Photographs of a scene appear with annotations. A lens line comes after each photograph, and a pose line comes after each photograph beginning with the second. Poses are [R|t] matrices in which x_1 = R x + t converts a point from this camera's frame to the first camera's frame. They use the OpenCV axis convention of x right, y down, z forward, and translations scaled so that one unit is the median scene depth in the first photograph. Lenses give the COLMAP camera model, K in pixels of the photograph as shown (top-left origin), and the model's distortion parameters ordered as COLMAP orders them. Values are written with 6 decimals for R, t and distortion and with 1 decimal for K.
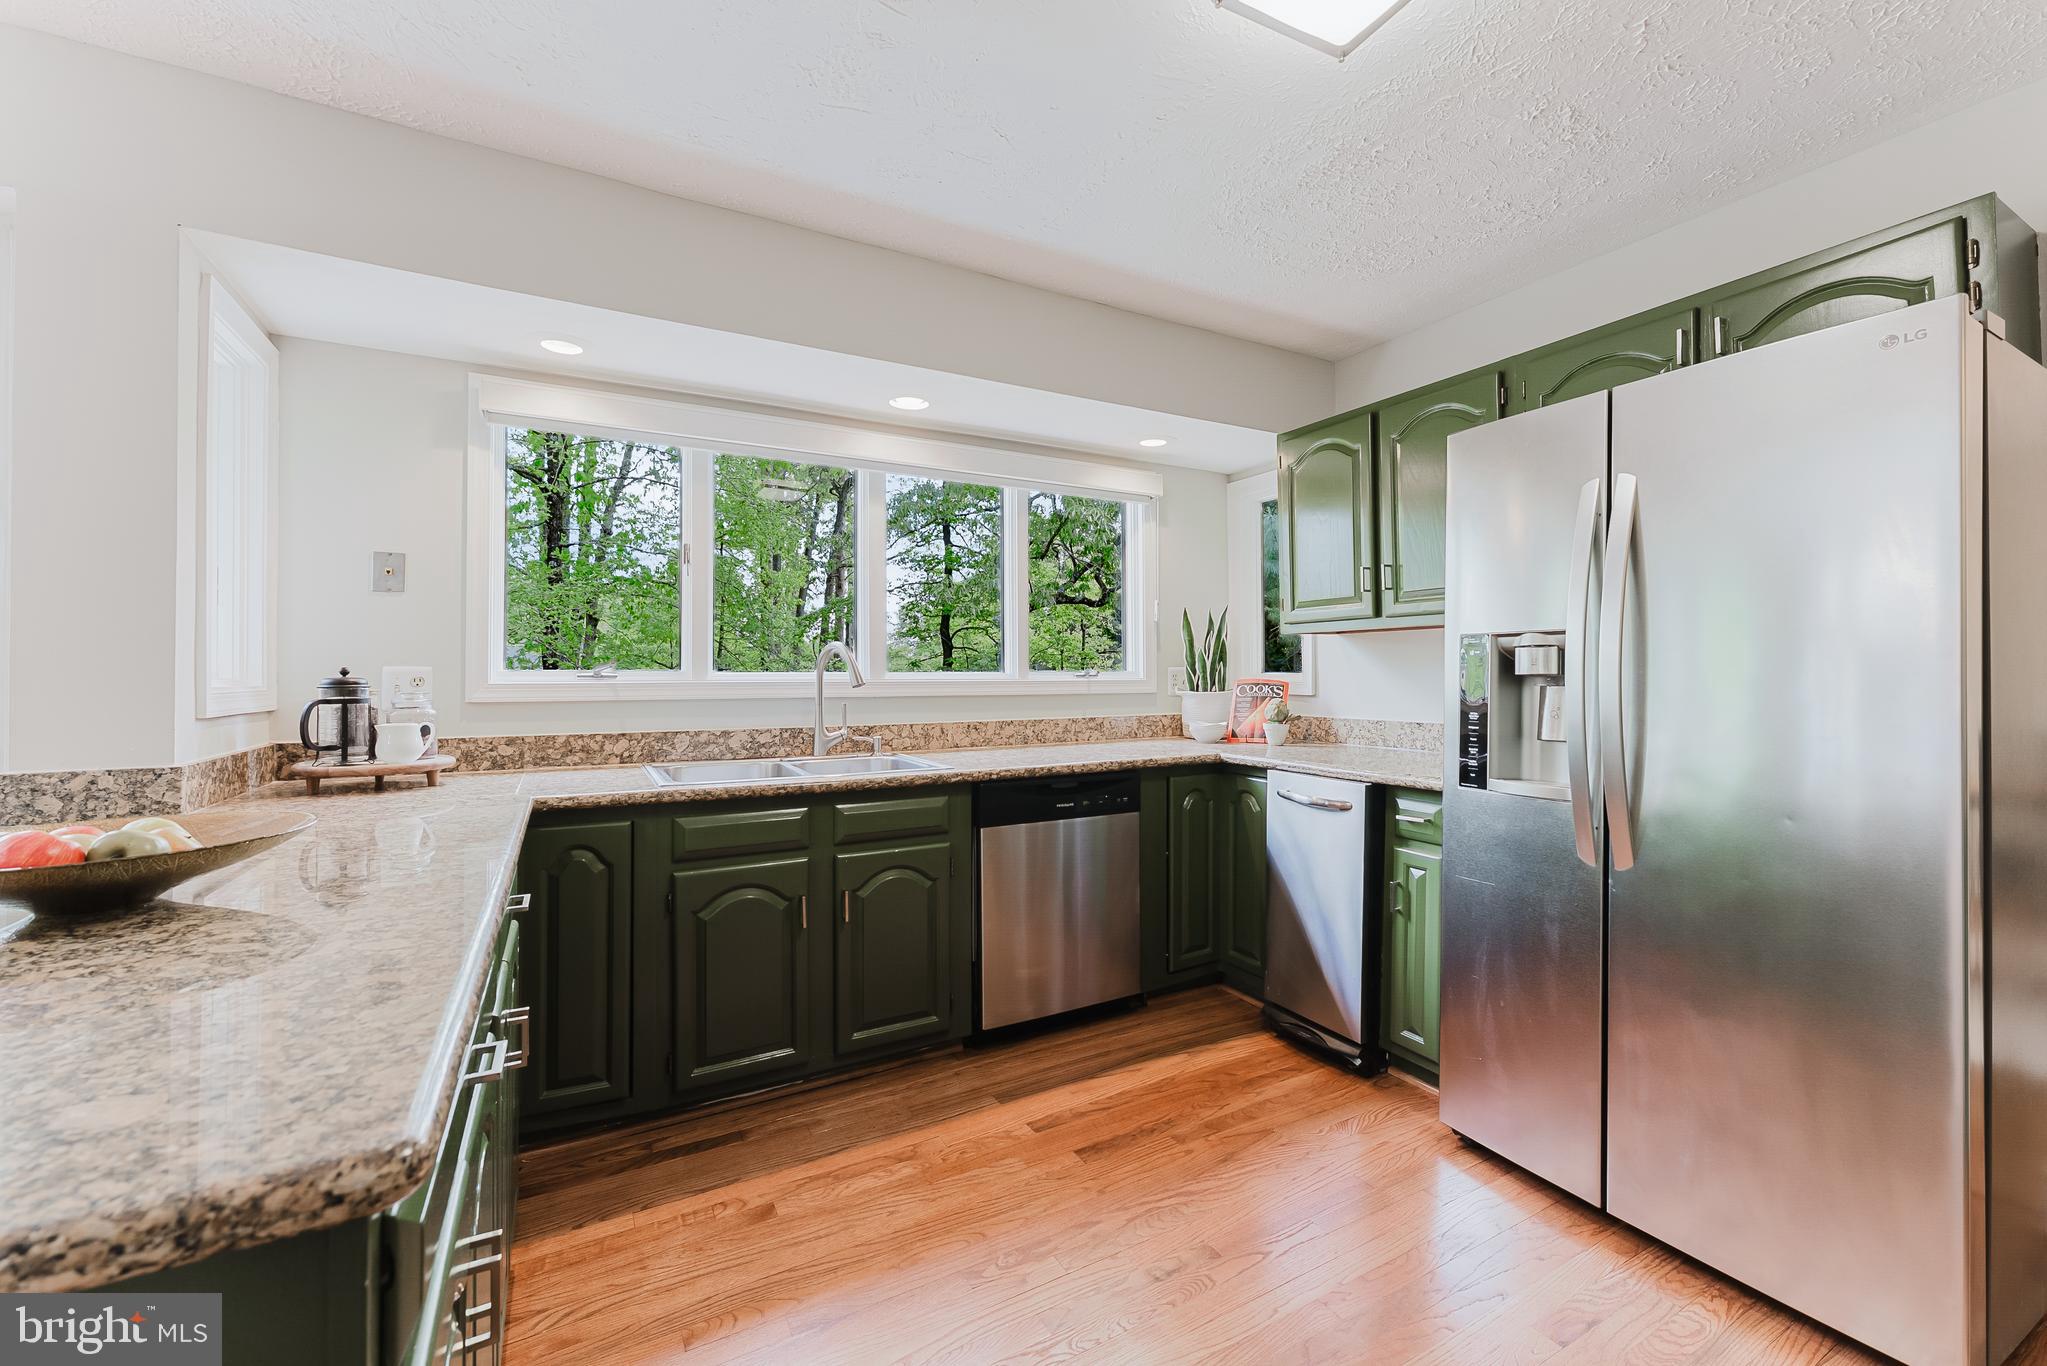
lens RADIAL K [[830.6, 0, 1029.2], [0, 830.6, 667.4], [0, 0, 1]] dist [0.001055, 0.000469]
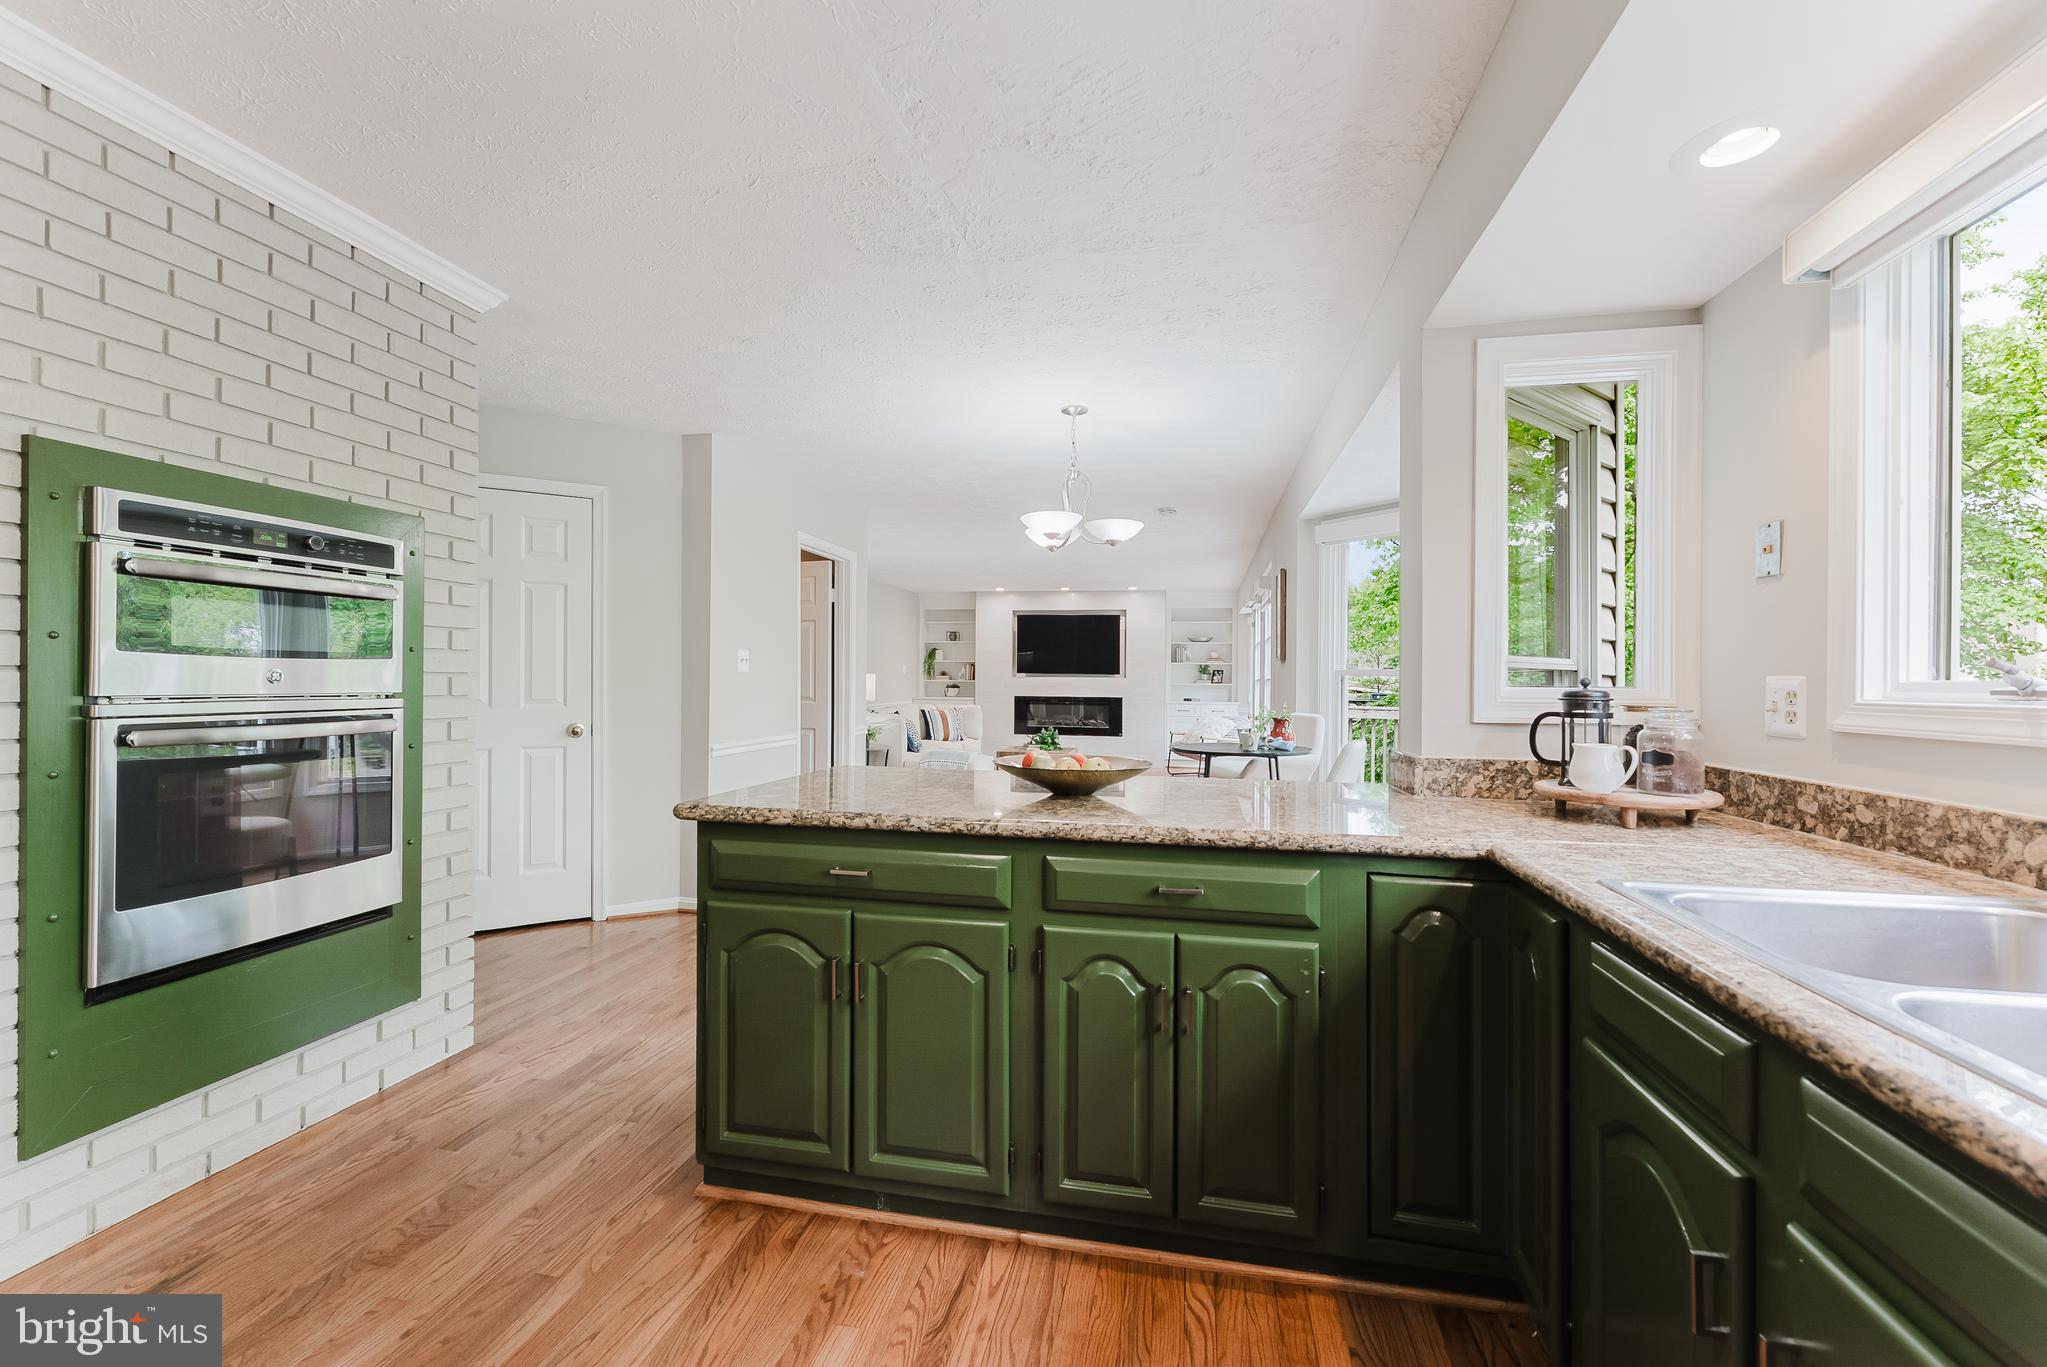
lens RADIAL K [[815.7, 0, 1029.4], [0, 815.7, 681.1], [0, 0, 1]] dist [-0.000696, 0.000098]
pose [[-0.644964, -0.006623, -0.764184, 0.183355], [-0.005950, 0.999976, -0.003644, 0.008349], [0.764190, 0.002196, -0.644988, 0.814273]]
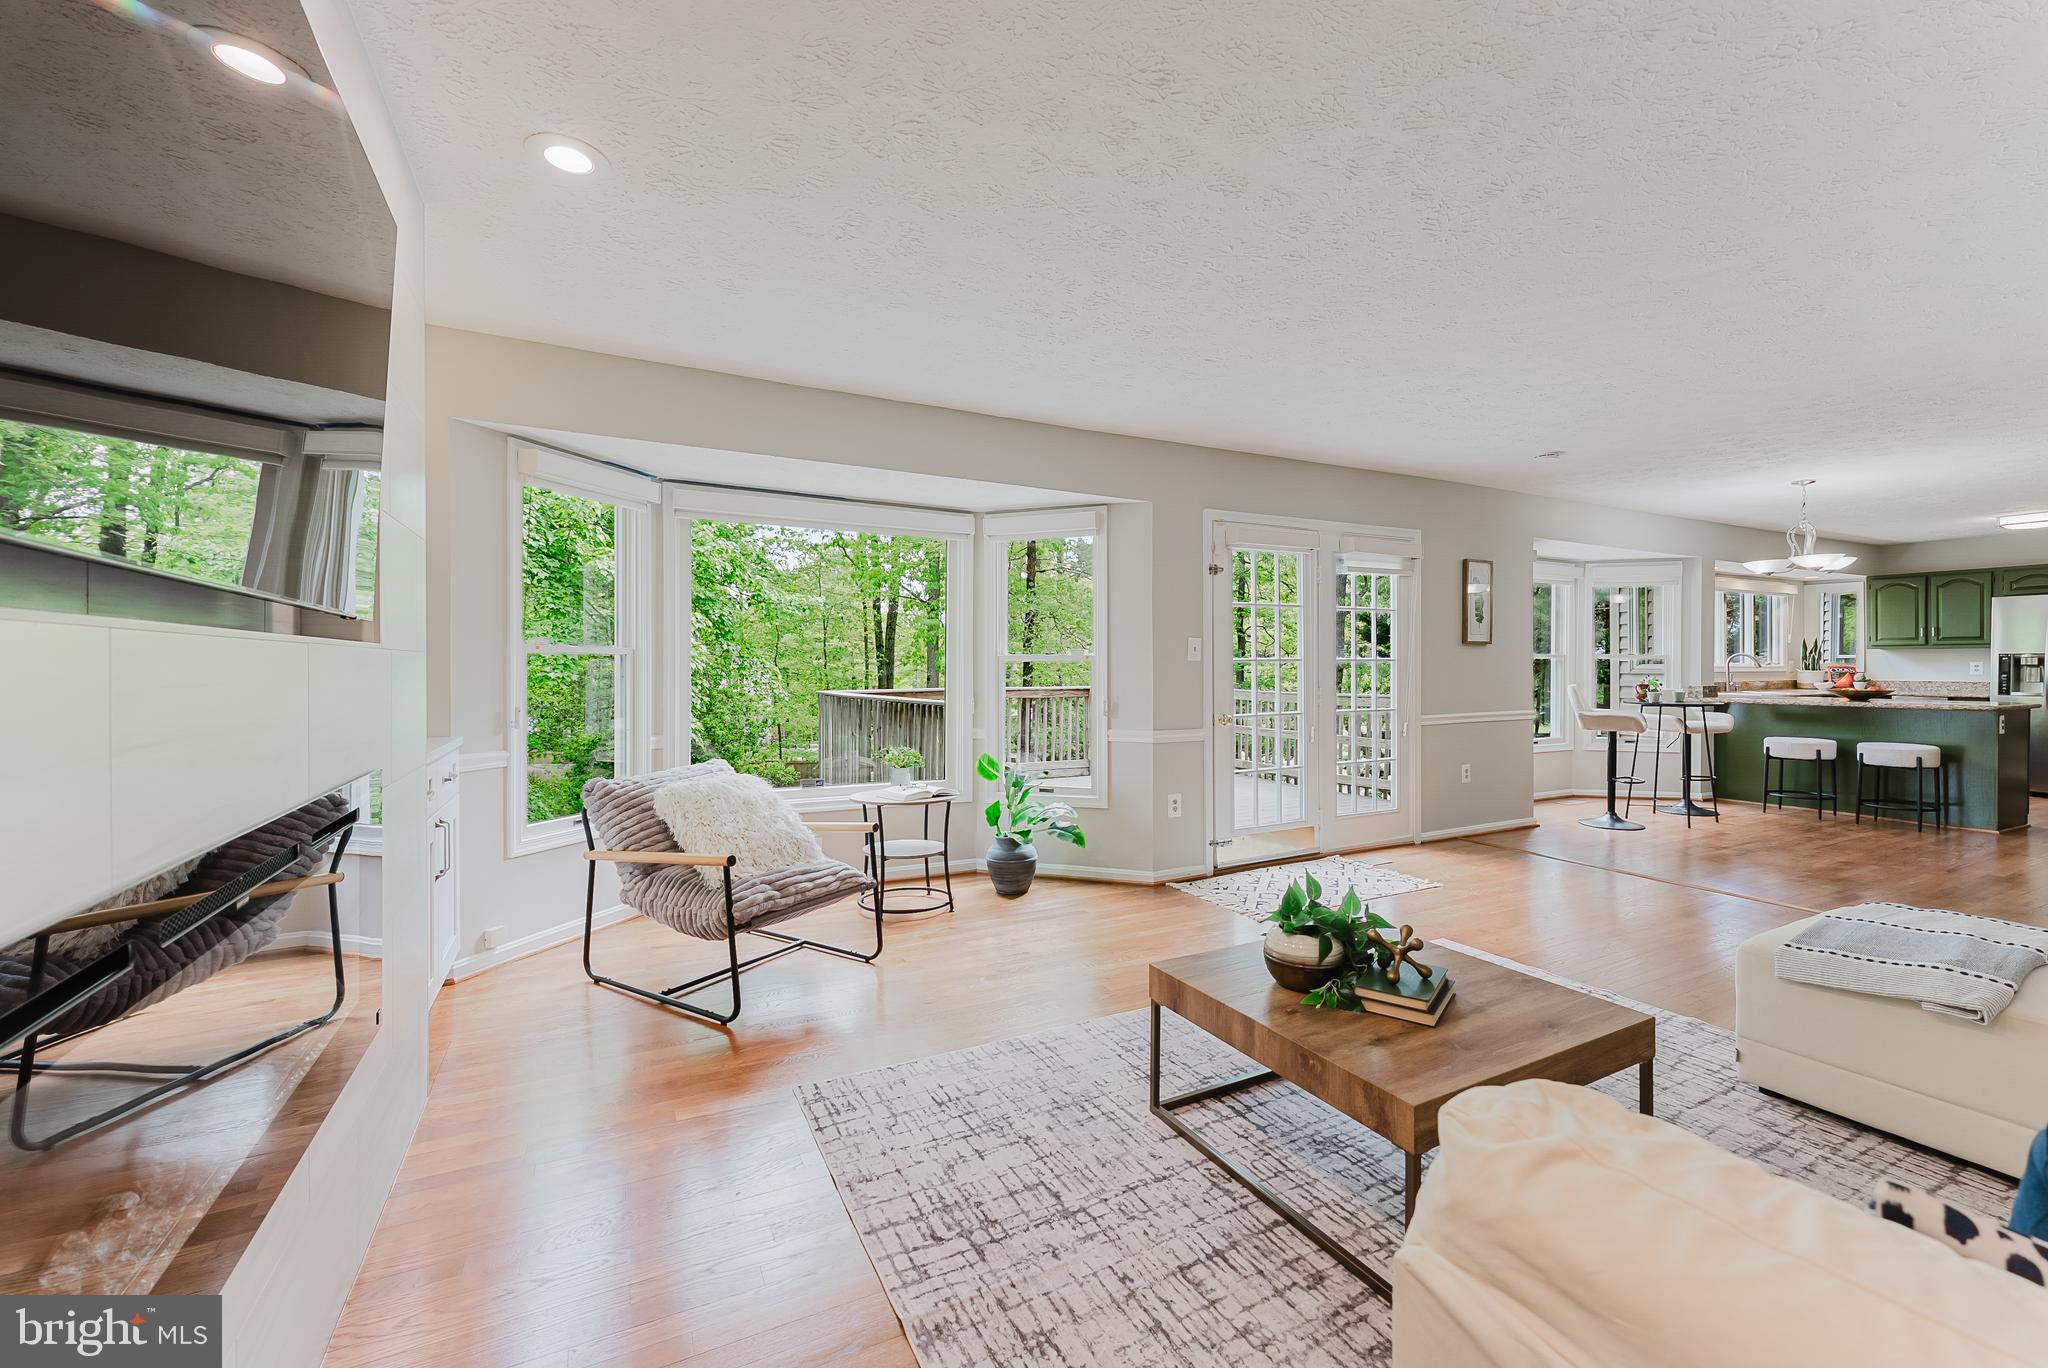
lens RADIAL K [[831.1, 0, 1029.7], [0, 831.1, 668.4], [0, 0, 1]] dist [0.001055, 0.000469]
pose [[0.999454, 0.001240, -0.033014, -2.689213], [-0.000700, 0.999866, 0.016354, -0.022979], [0.033030, -0.016322, 0.999321, -2.081027]]
